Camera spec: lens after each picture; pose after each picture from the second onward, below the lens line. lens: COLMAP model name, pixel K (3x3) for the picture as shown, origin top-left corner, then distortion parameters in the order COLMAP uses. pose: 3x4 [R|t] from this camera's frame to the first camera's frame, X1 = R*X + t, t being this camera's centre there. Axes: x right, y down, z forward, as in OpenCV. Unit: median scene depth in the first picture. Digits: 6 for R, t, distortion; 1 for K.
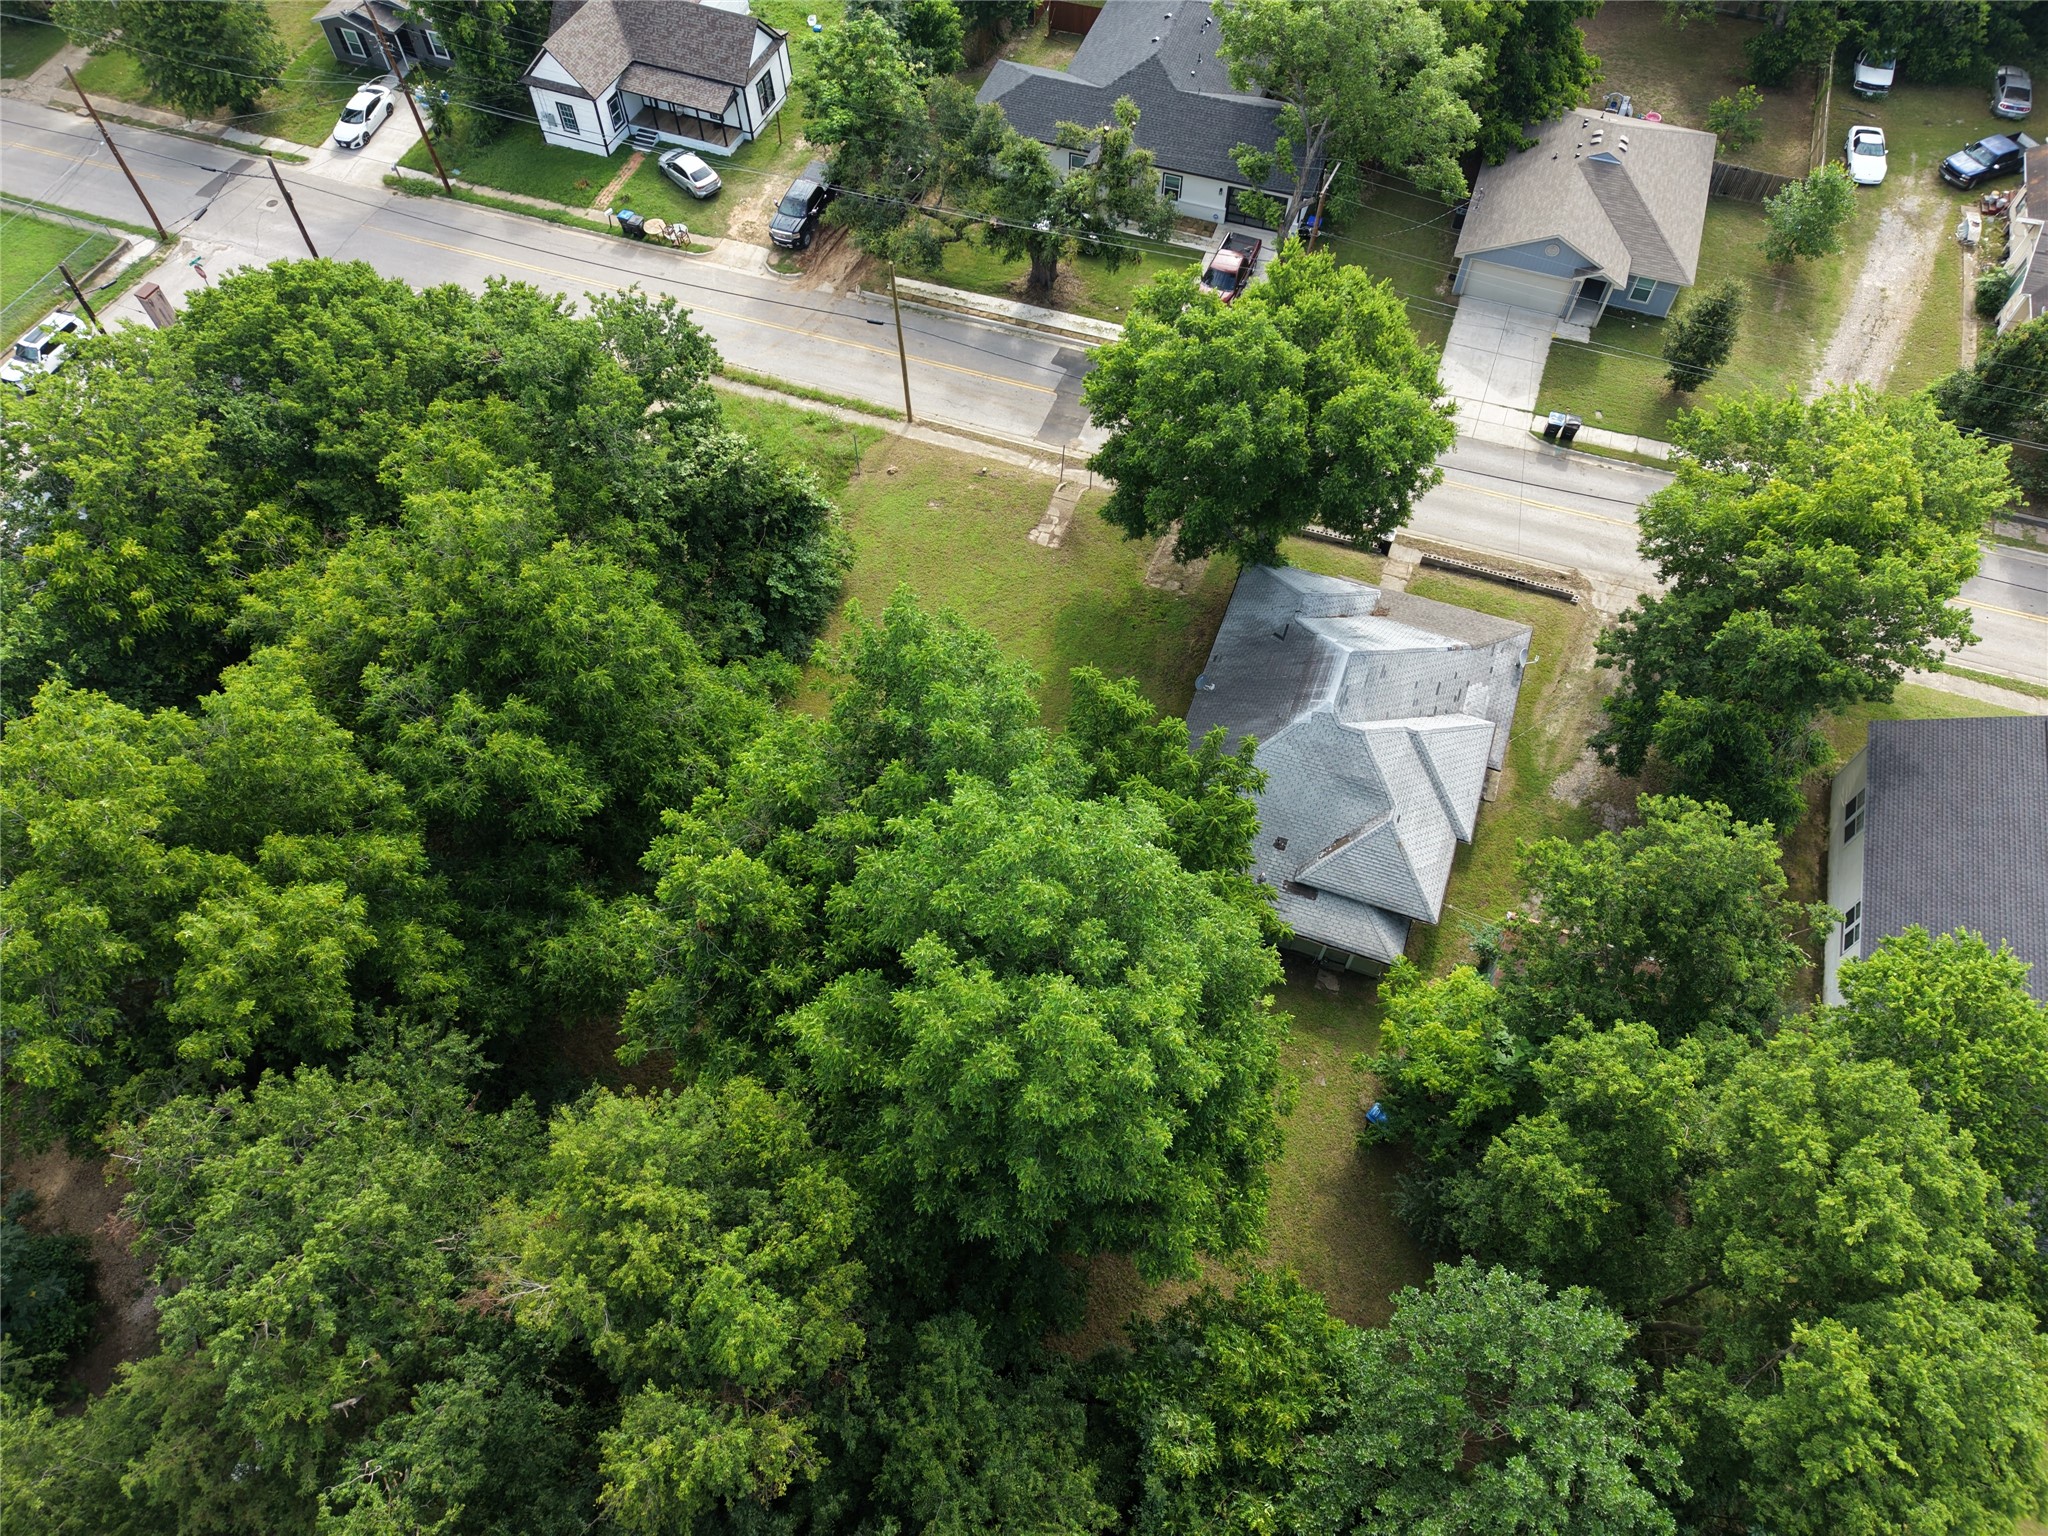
lens RADIAL K [[1363.3, 0, 1020.1], [0, 1363.3, 760.2], [0, 0, 1]] dist [0.015819, -0.011019]
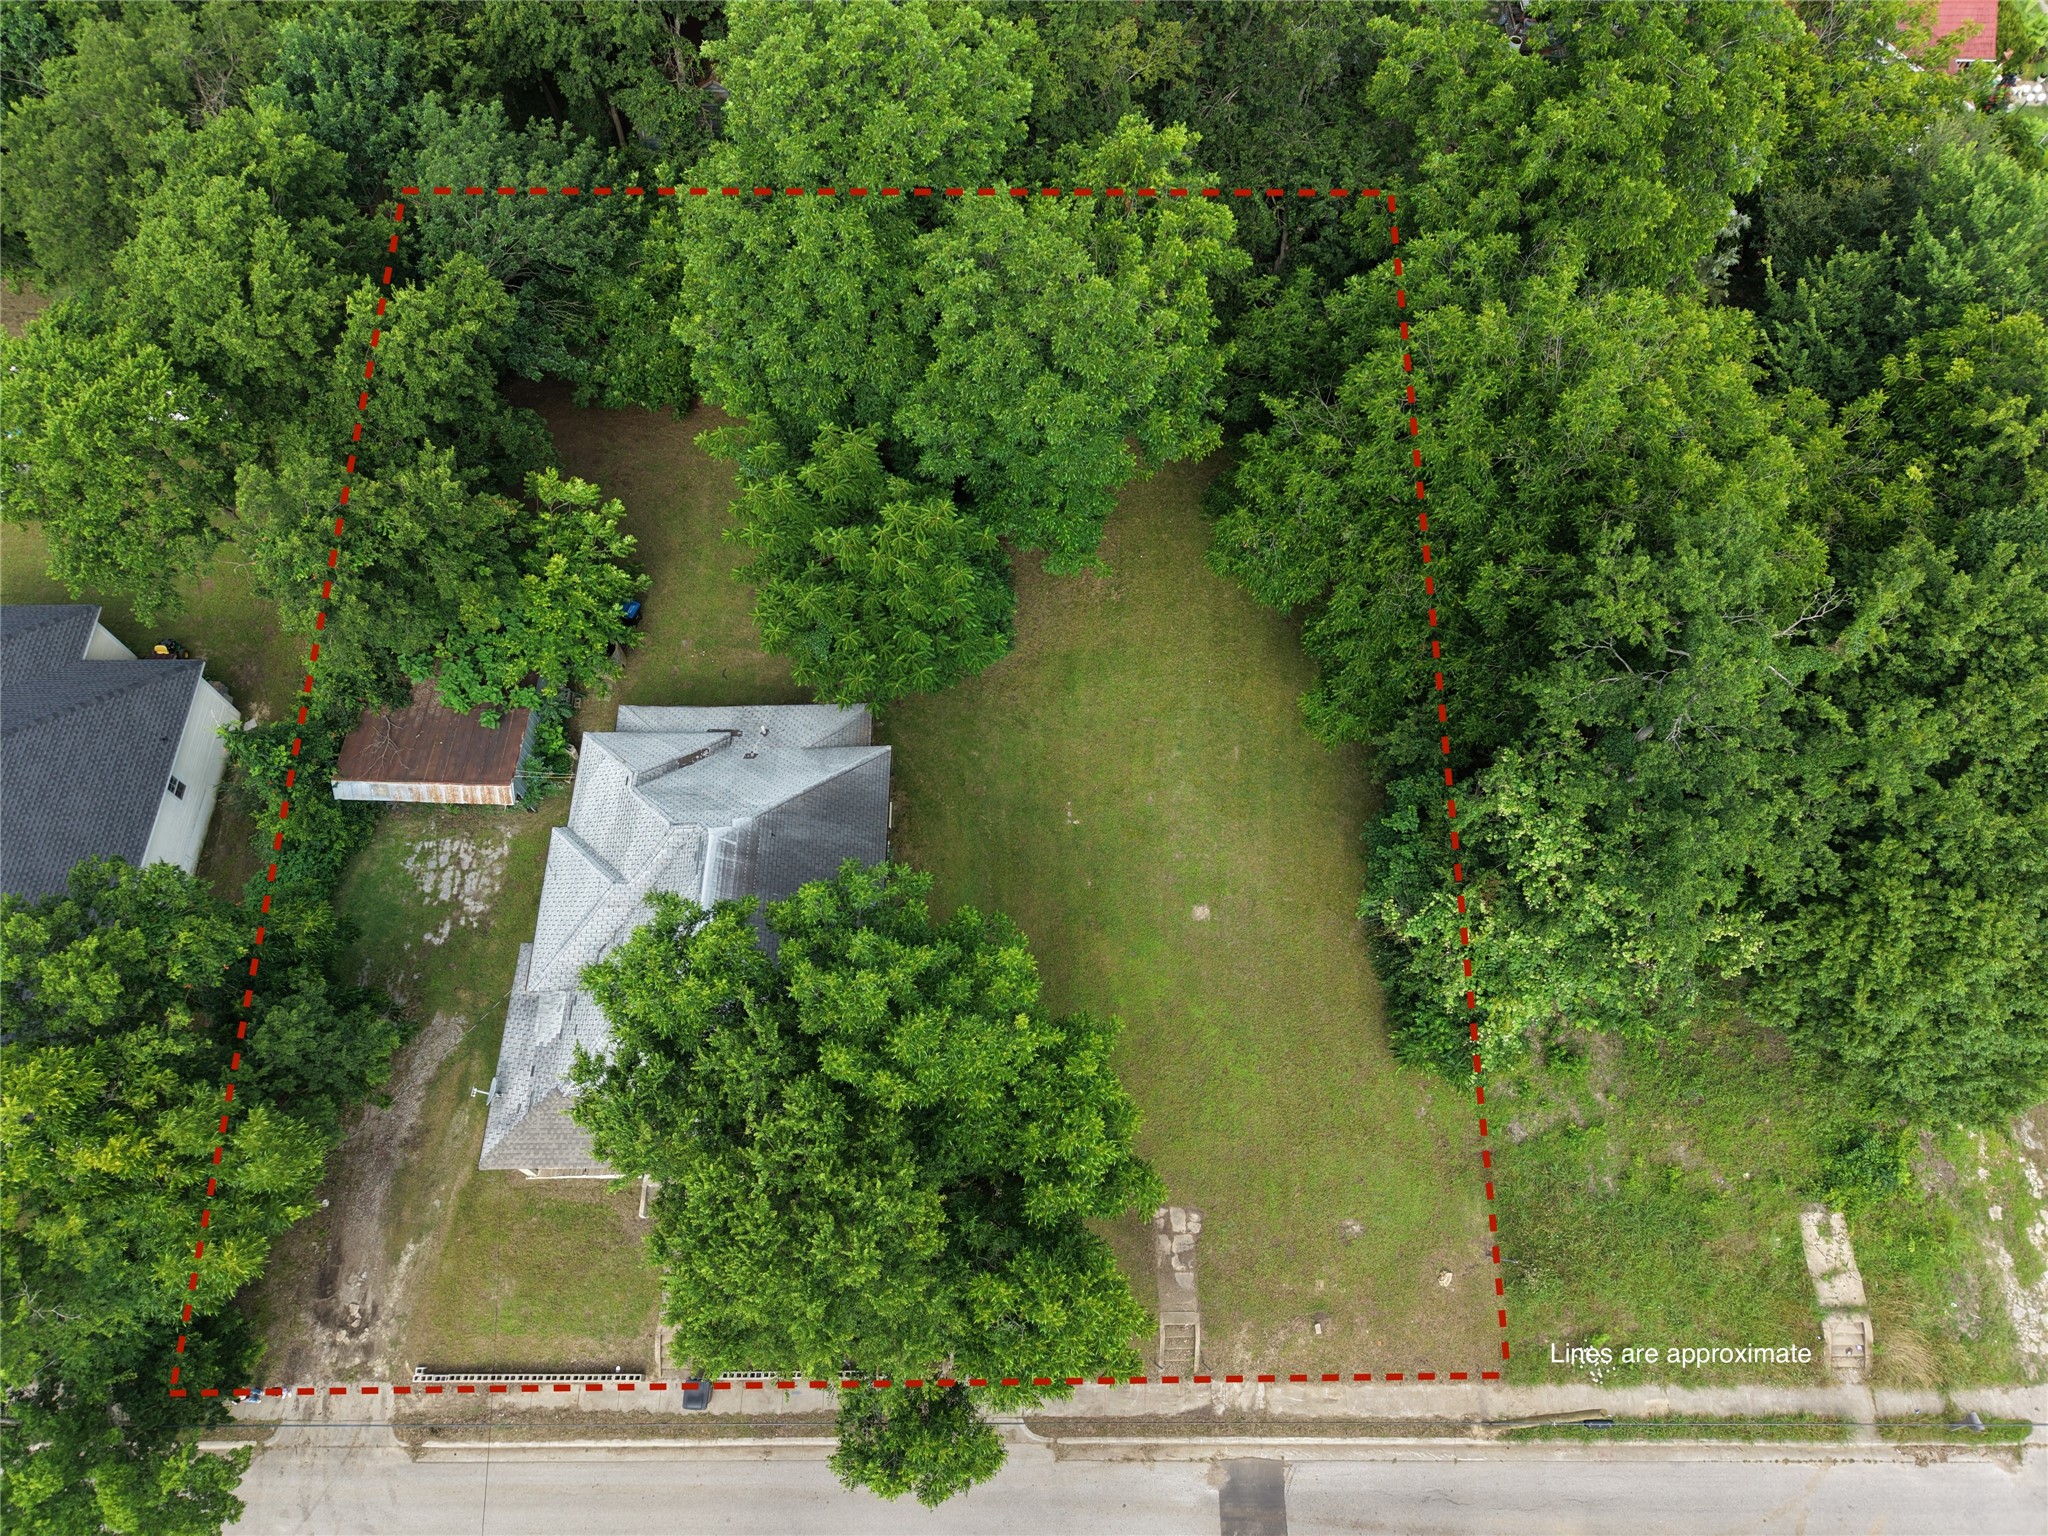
lens RADIAL K [[1363.3, 0, 1020.1], [0, 1363.3, 760.2], [0, 0, 1]] dist [0.015819, -0.011019]
pose [[-0.938516, 0.312165, -0.147445, 0.099535], [-0.286643, -0.466559, 0.836755, -0.497041], [0.192414, 0.827572, 0.527353, 0.342857]]
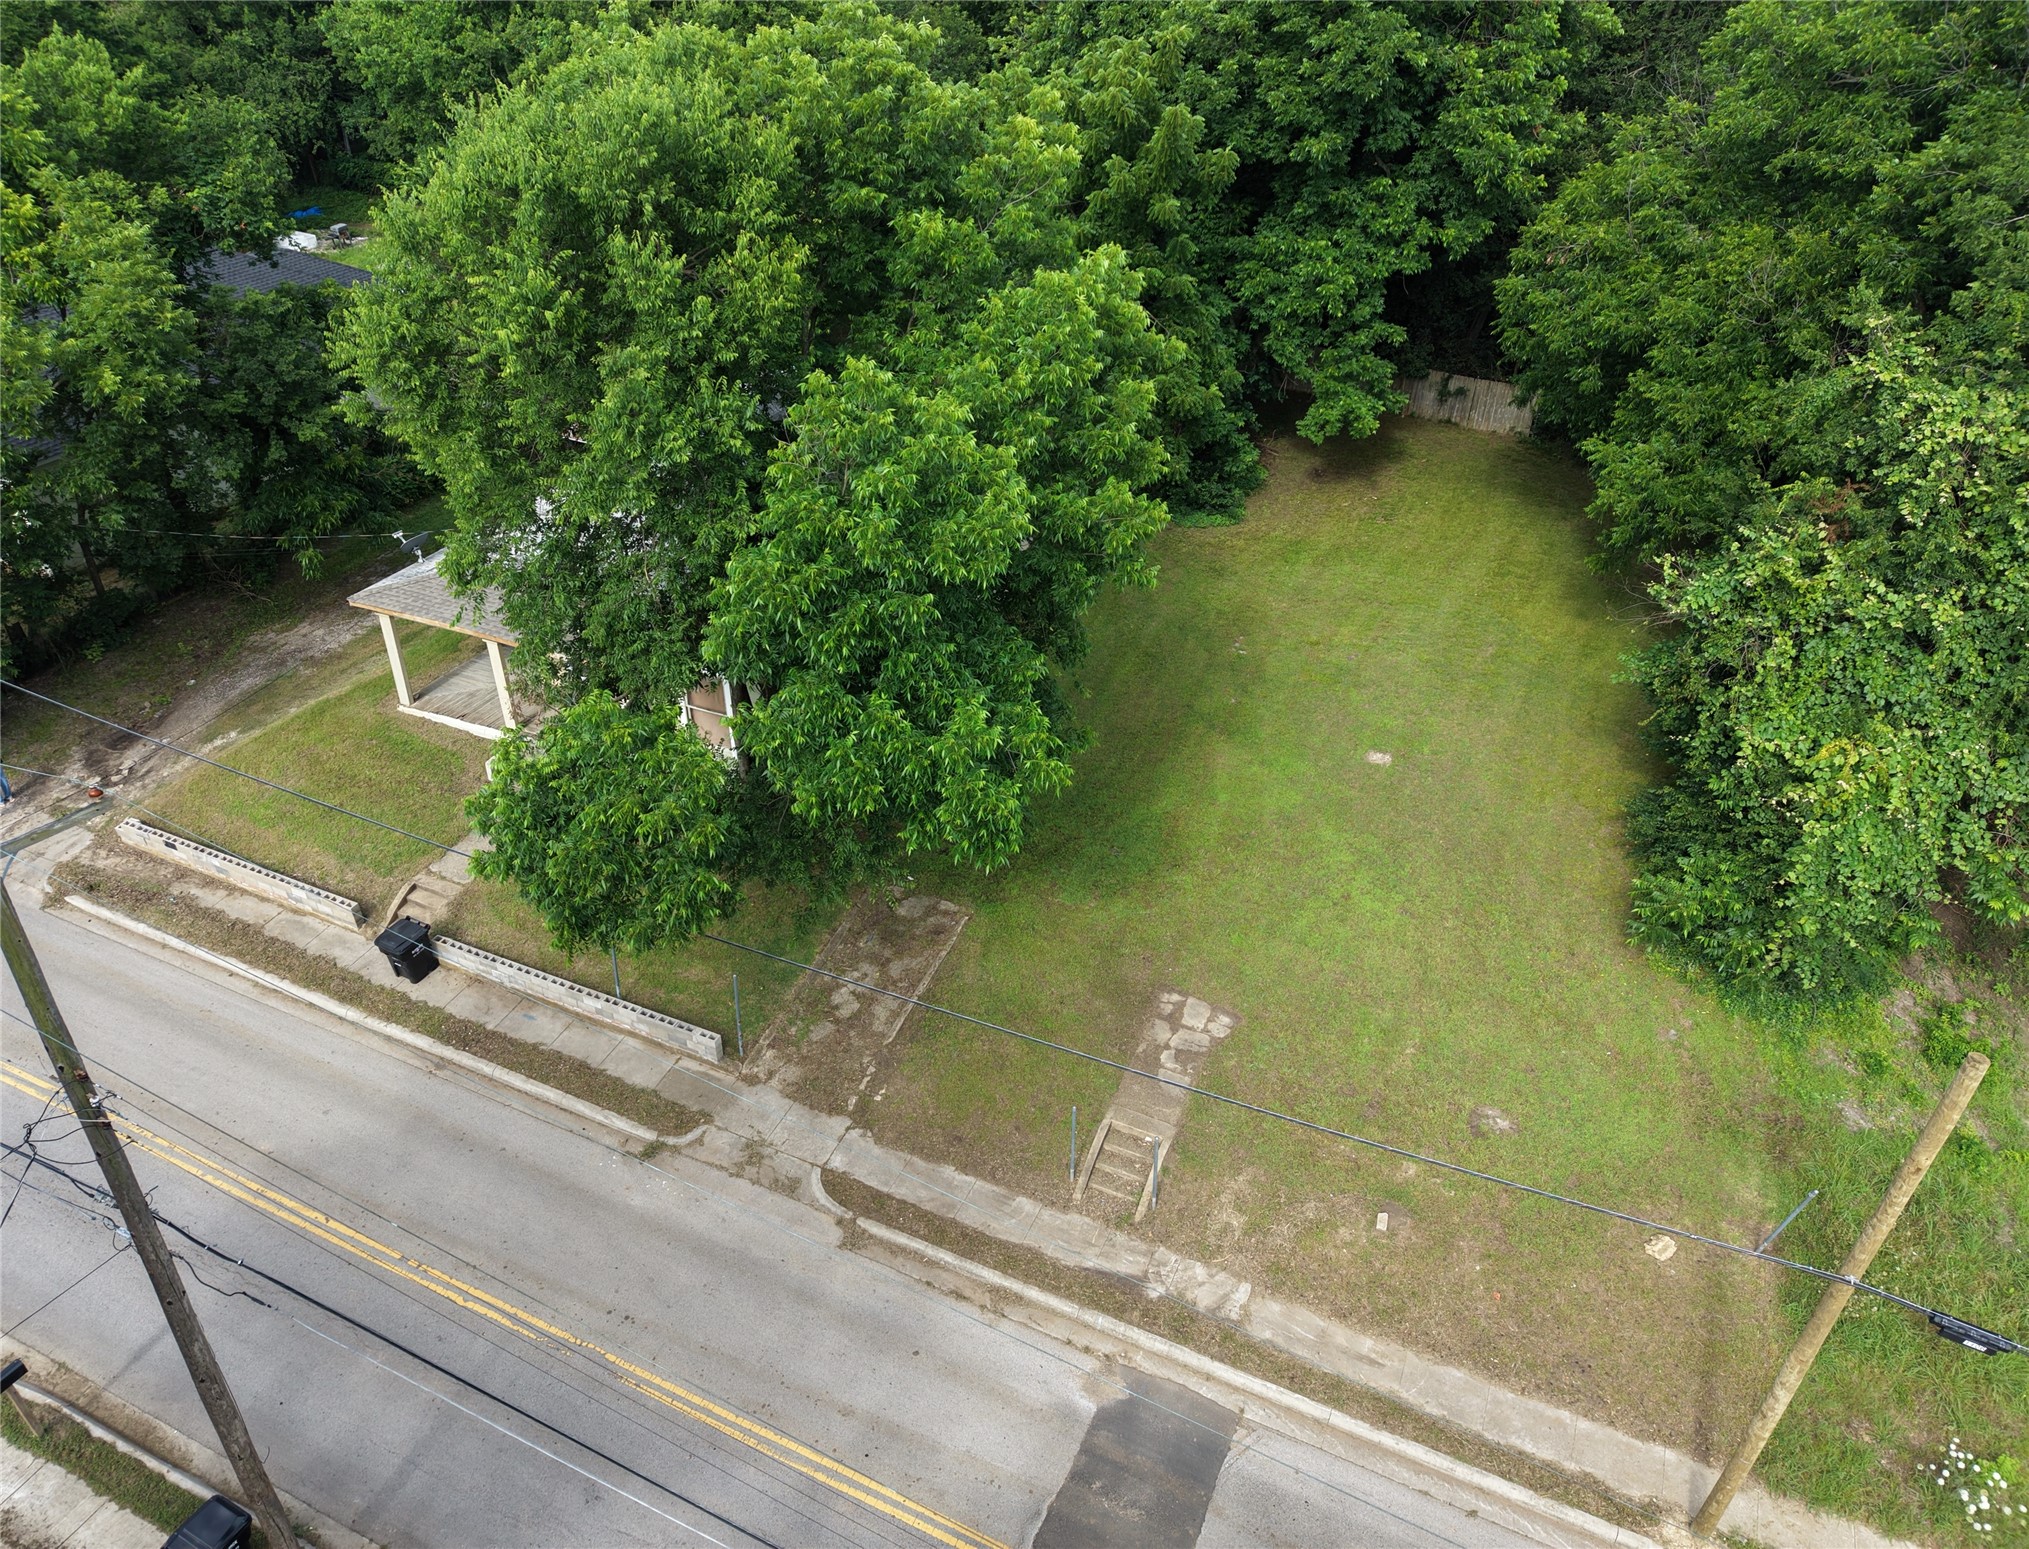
lens RADIAL K [[1375.3, 0, 990.0], [0, 1375.3, 773.5], [0, 0, 1]] dist [0.036528, -0.042837]
pose [[-0.997207, -0.044203, 0.060199, 0.047187], [0.061706, -0.033570, 0.997530, -0.472713], [-0.042073, 0.998458, 0.036203, 0.741228]]
